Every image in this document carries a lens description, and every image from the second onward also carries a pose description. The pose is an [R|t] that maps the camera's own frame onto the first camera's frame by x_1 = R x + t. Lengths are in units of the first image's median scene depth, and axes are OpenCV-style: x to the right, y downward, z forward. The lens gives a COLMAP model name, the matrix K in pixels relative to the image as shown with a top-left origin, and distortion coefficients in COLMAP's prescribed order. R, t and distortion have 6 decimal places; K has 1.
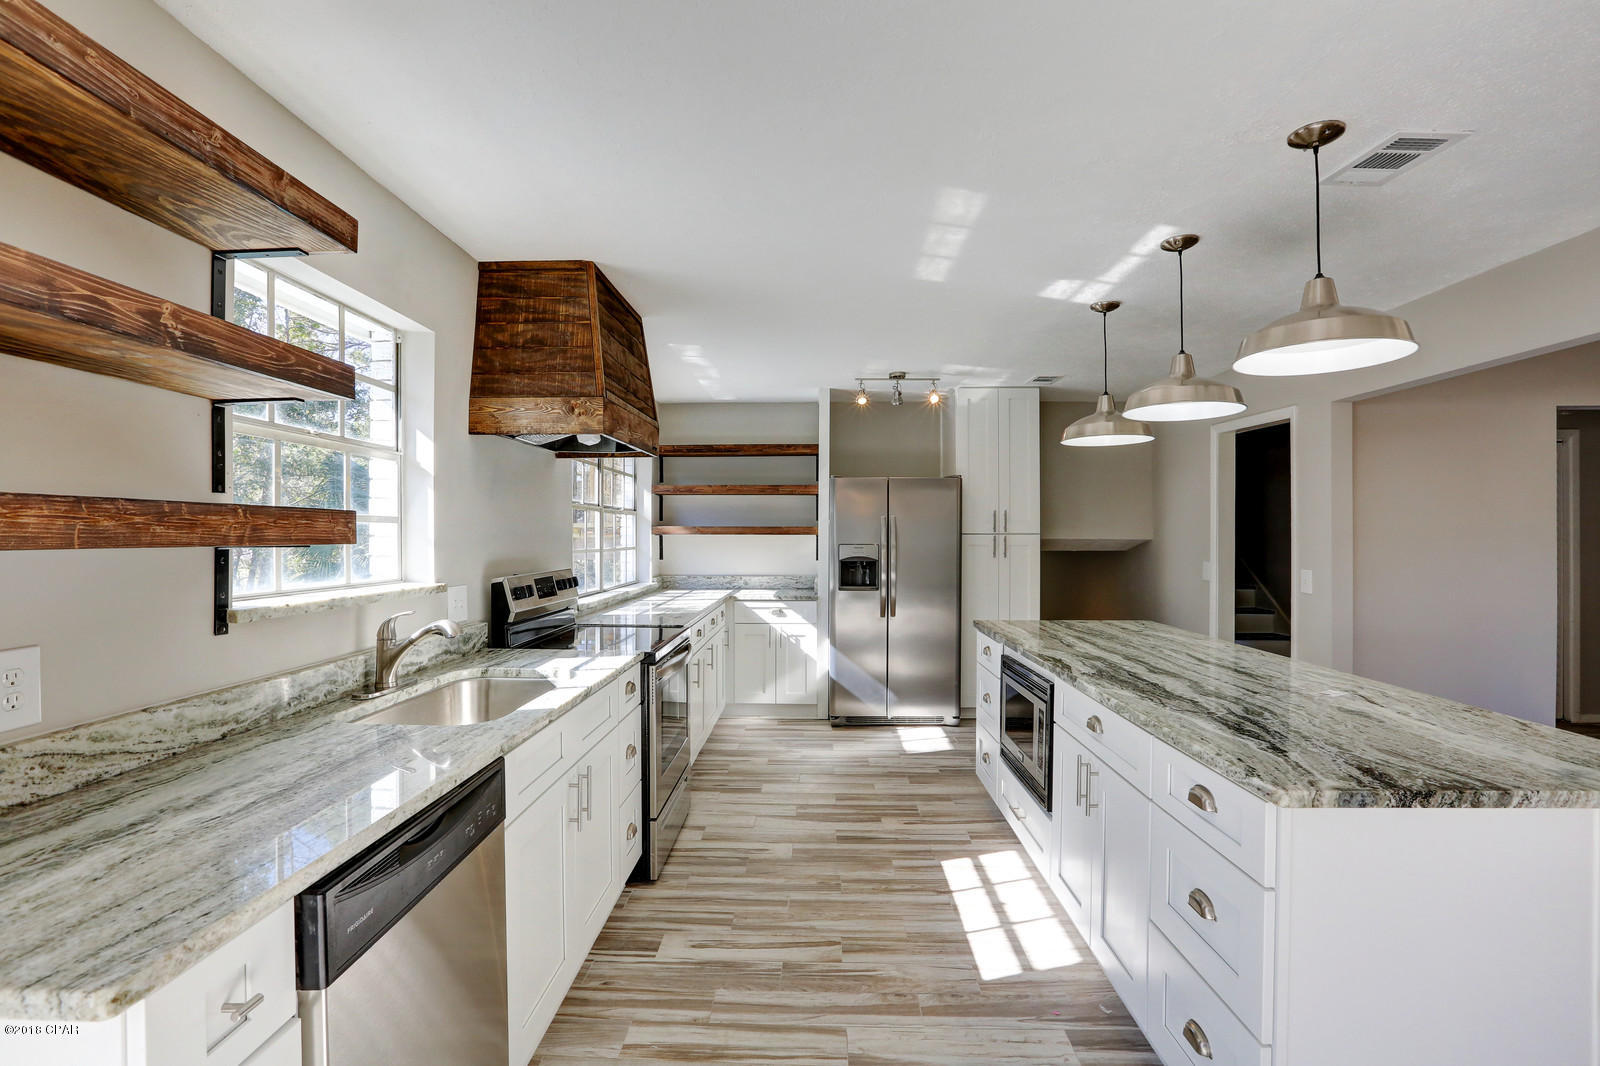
lens RADIAL K [[731.2, 0, 788.0], [0, 731.2, 534.7], [0, 0, 1]] dist [-0.045099, 0.015805]
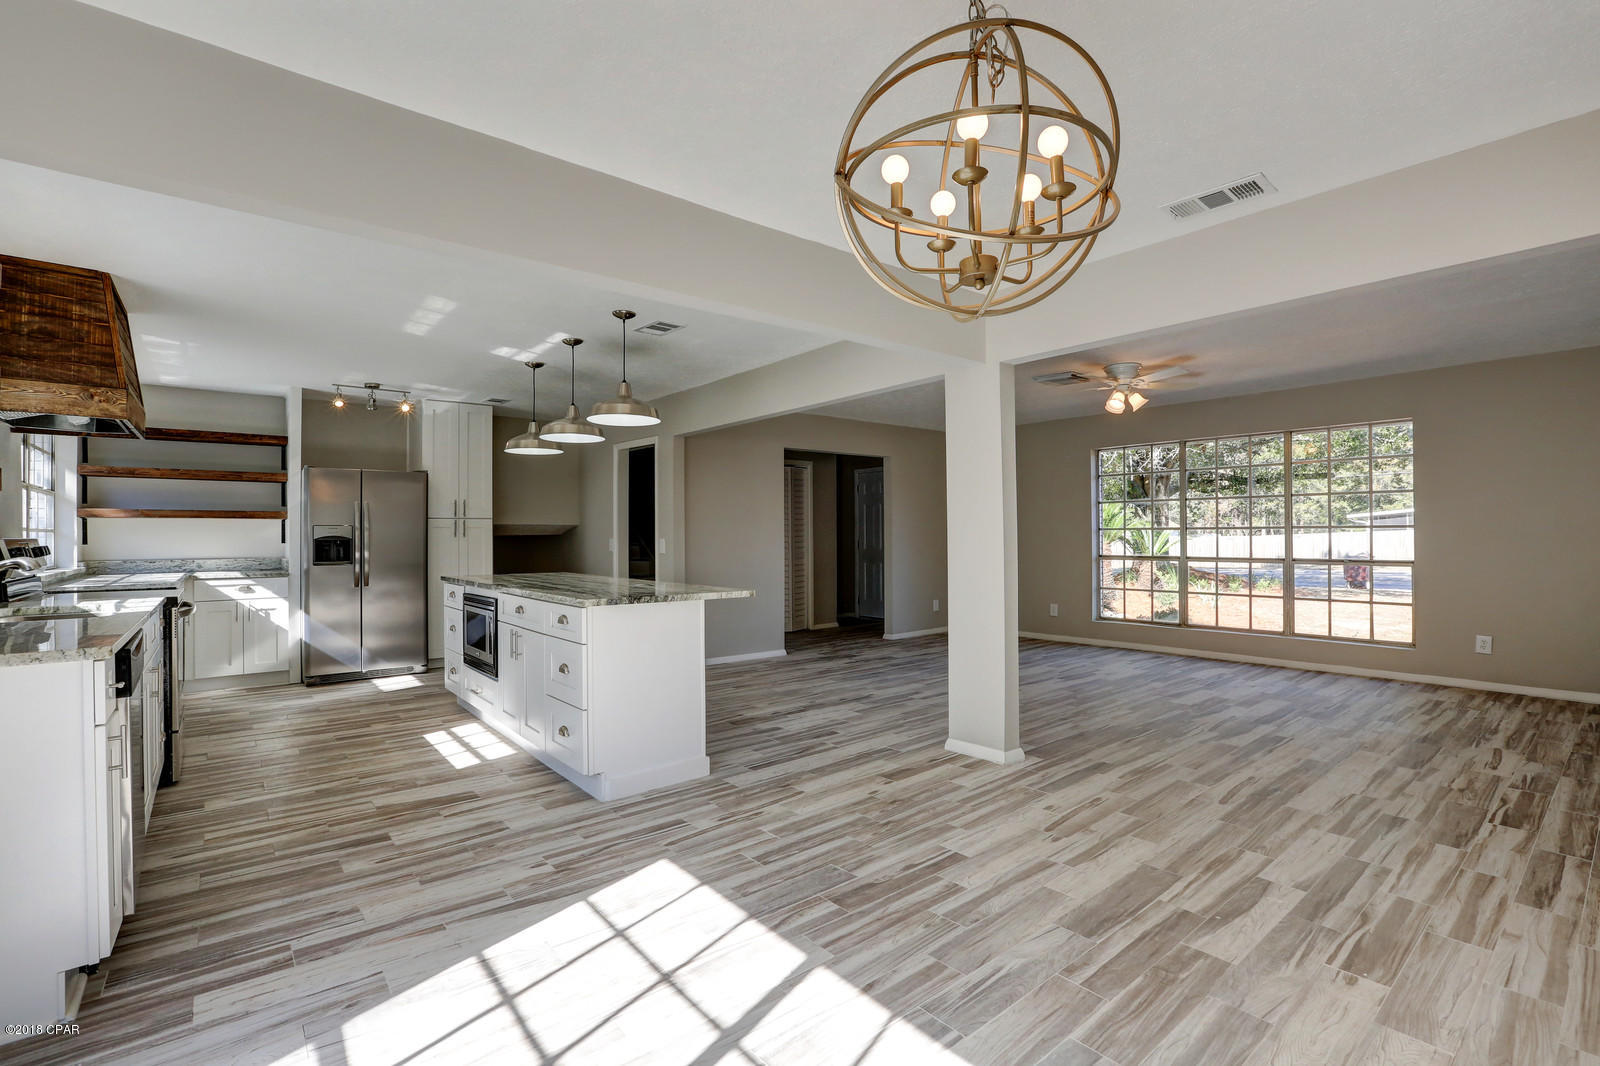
lens RADIAL K [[731.2, 0, 799.5], [0, 731.2, 526.8], [0, 0, 1]] dist [-0.045099, 0.015805]
pose [[0.747308, 0.001858, 0.664475, -0.116419], [0.008473, 0.999888, -0.012325, 0.038013], [-0.664423, 0.014841, 0.747209, -0.369485]]
